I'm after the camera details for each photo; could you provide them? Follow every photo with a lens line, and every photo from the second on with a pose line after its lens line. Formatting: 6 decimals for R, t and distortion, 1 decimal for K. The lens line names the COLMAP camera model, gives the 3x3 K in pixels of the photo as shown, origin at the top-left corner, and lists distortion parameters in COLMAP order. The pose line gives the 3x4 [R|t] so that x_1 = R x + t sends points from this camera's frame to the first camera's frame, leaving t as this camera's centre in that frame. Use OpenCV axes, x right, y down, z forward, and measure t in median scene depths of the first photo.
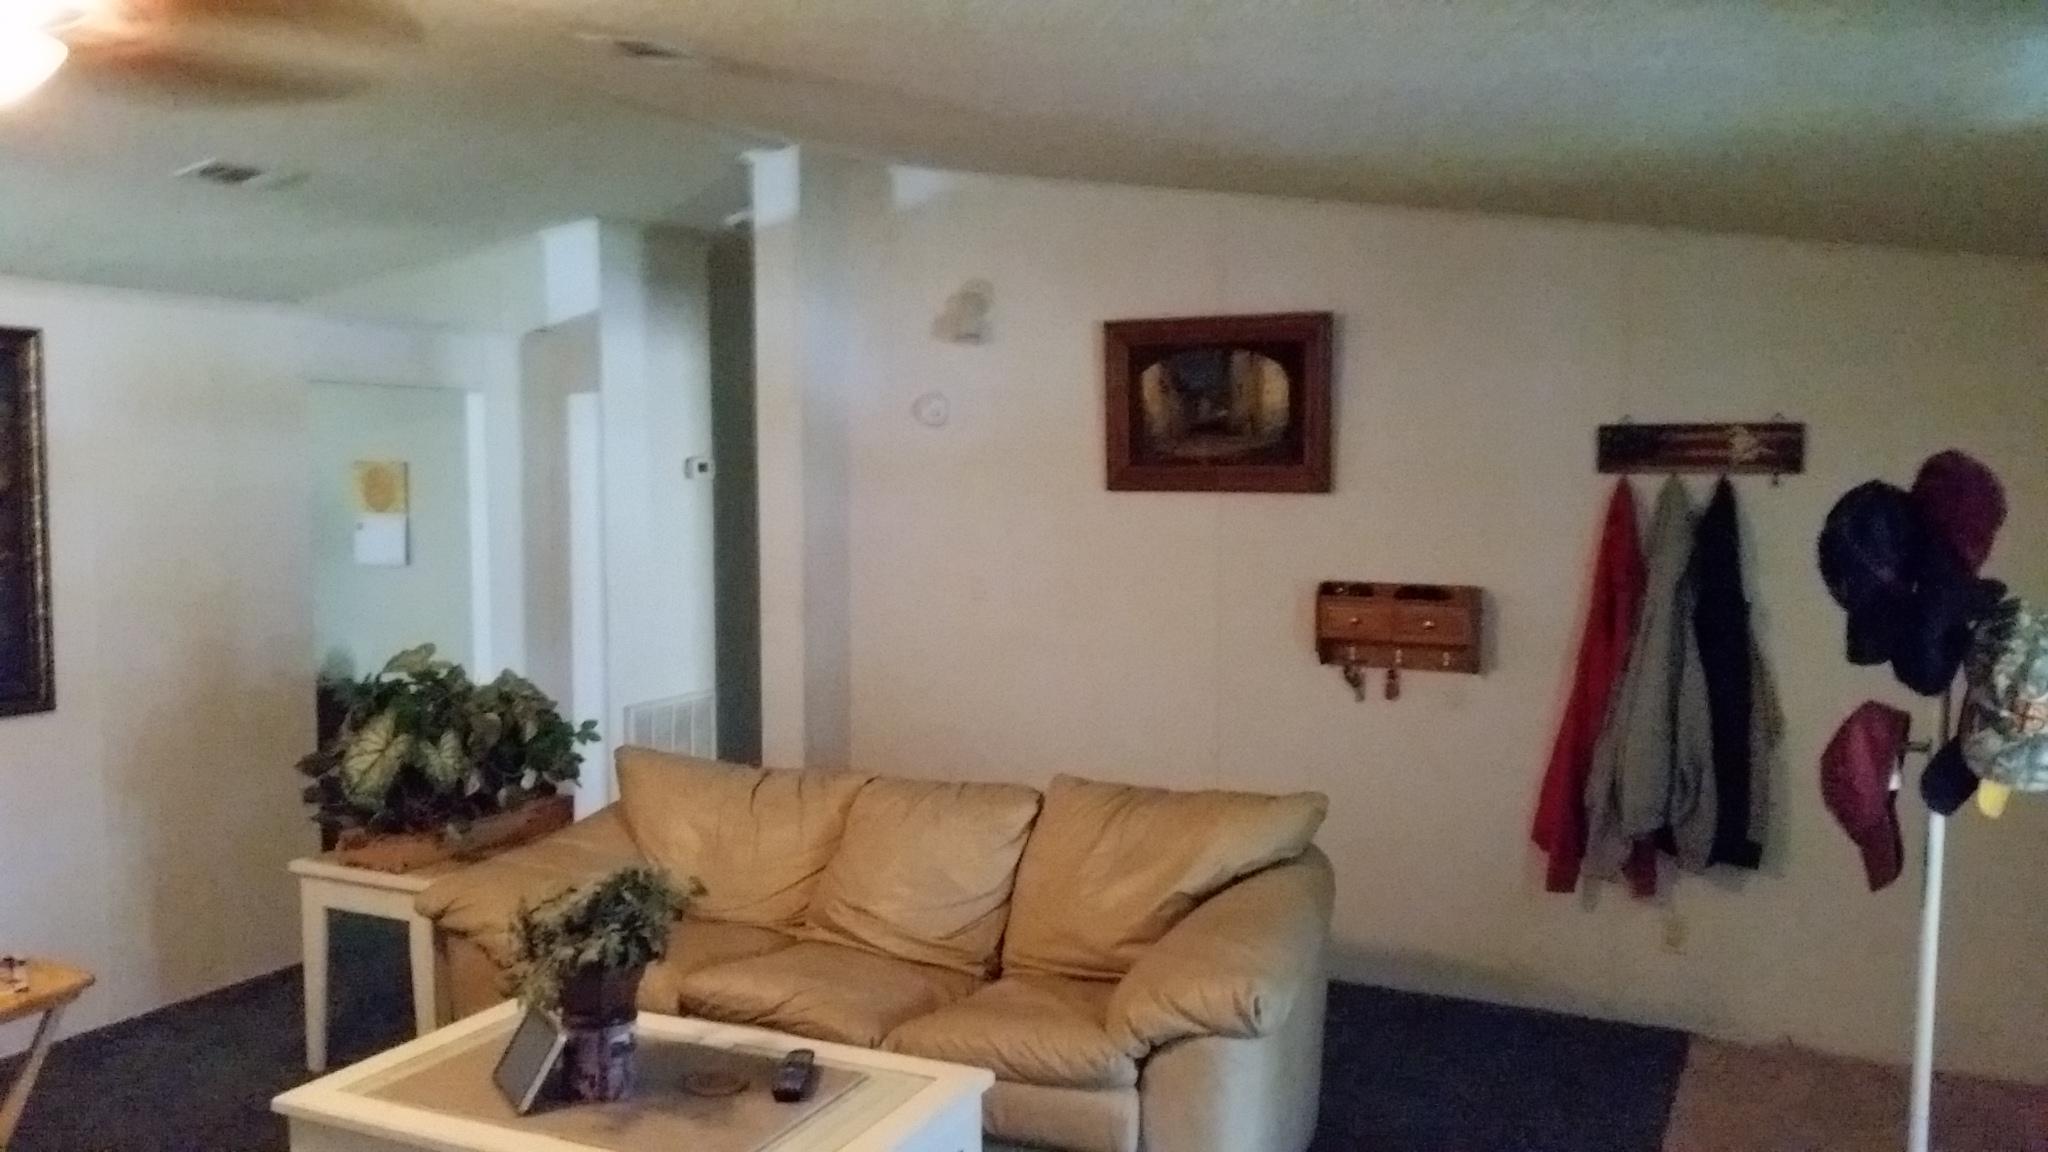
lens RADIAL K [[1675.0, 0, 1027.6], [0, 1675.0, 574.2], [0, 0, 1]] dist [0.126651, -0.321967]
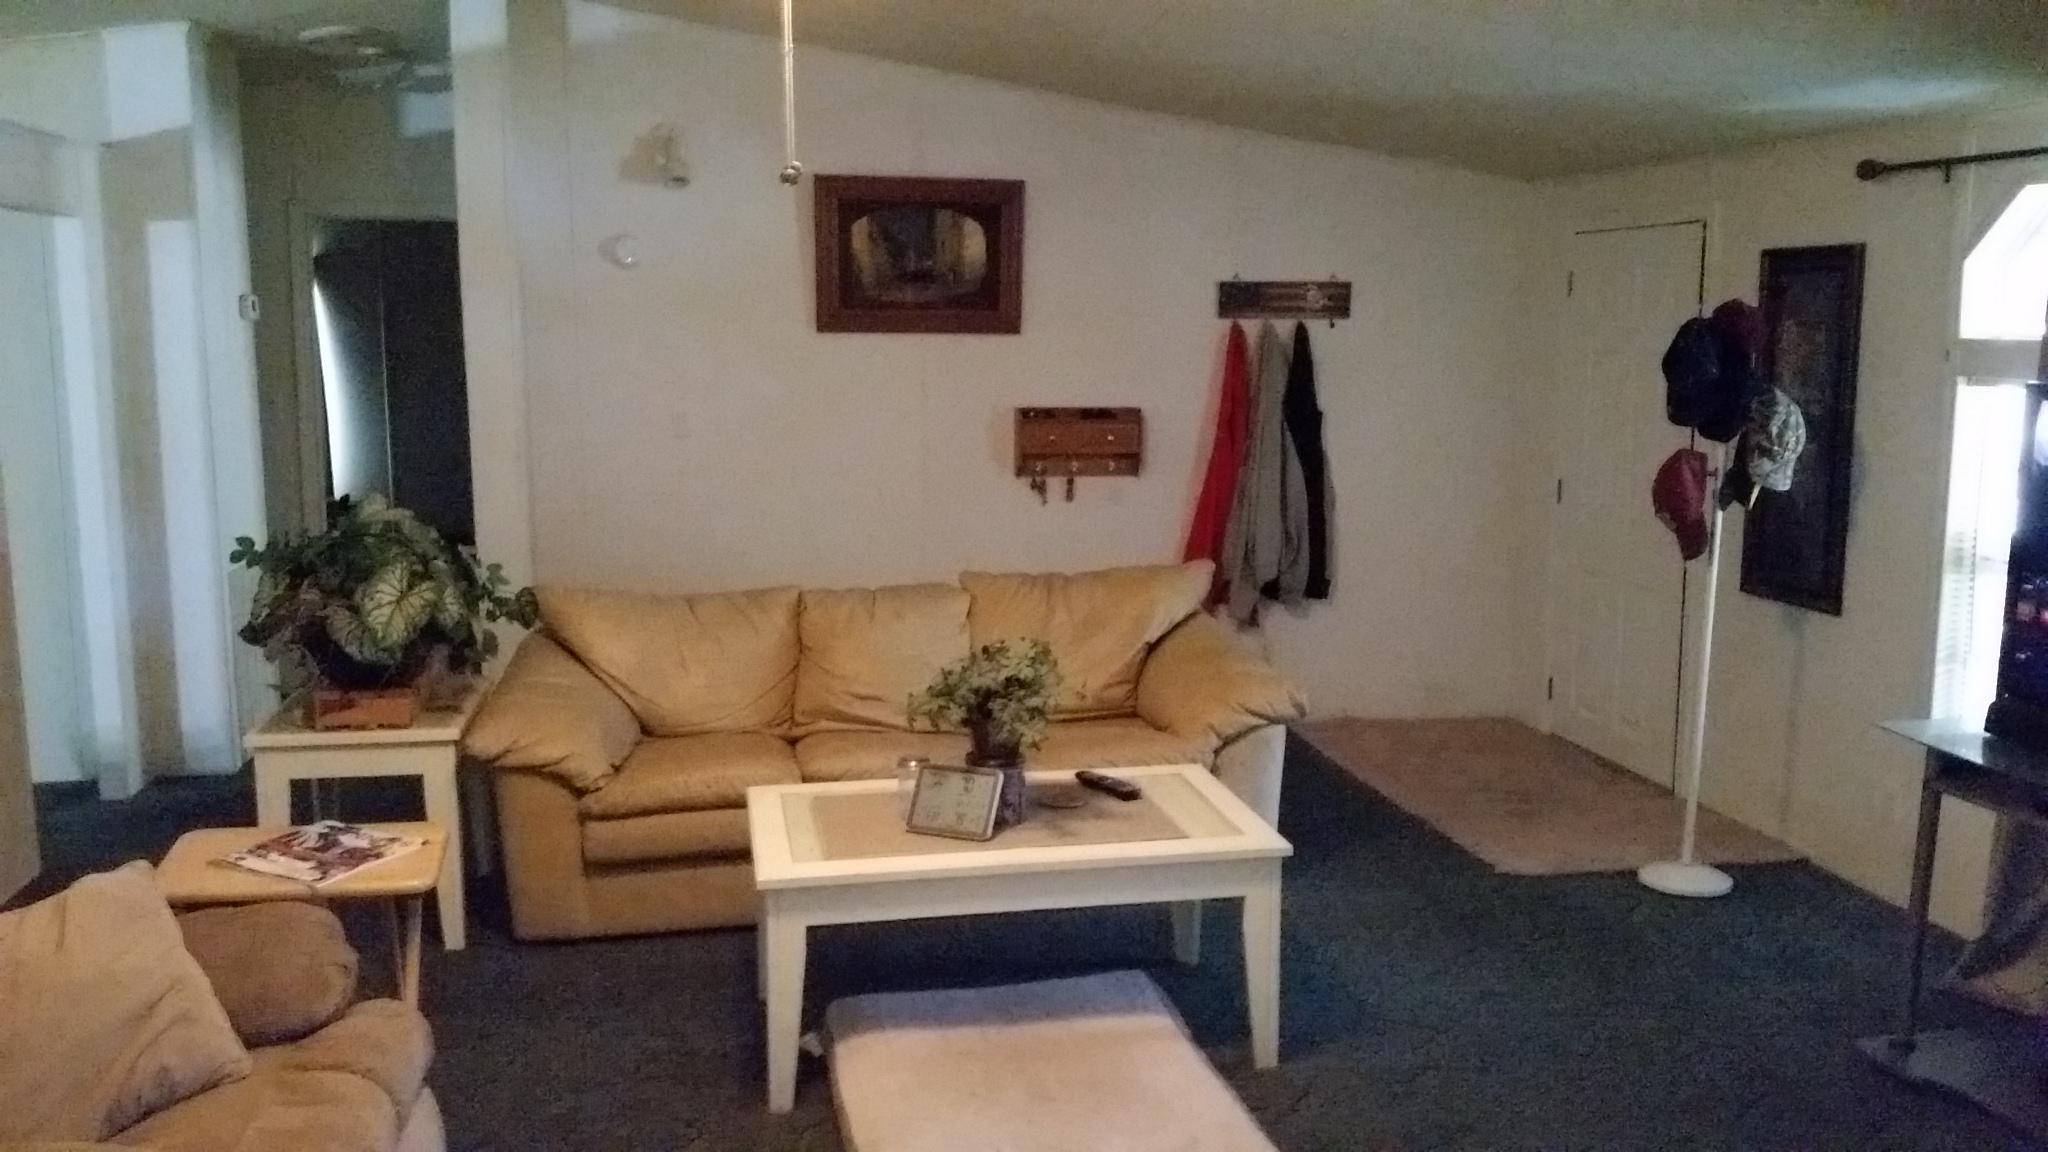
lens RADIAL K [[1721.9, 0, 1028.2], [0, 1721.9, 572.7], [0, 0, 1]] dist [0.129747, -0.288293]
pose [[0.793920, -0.084112, 0.602177, -0.618329], [0.034363, 0.995009, 0.093678, 0.007013], [-0.607051, -0.053680, 0.792848, 0.003316]]
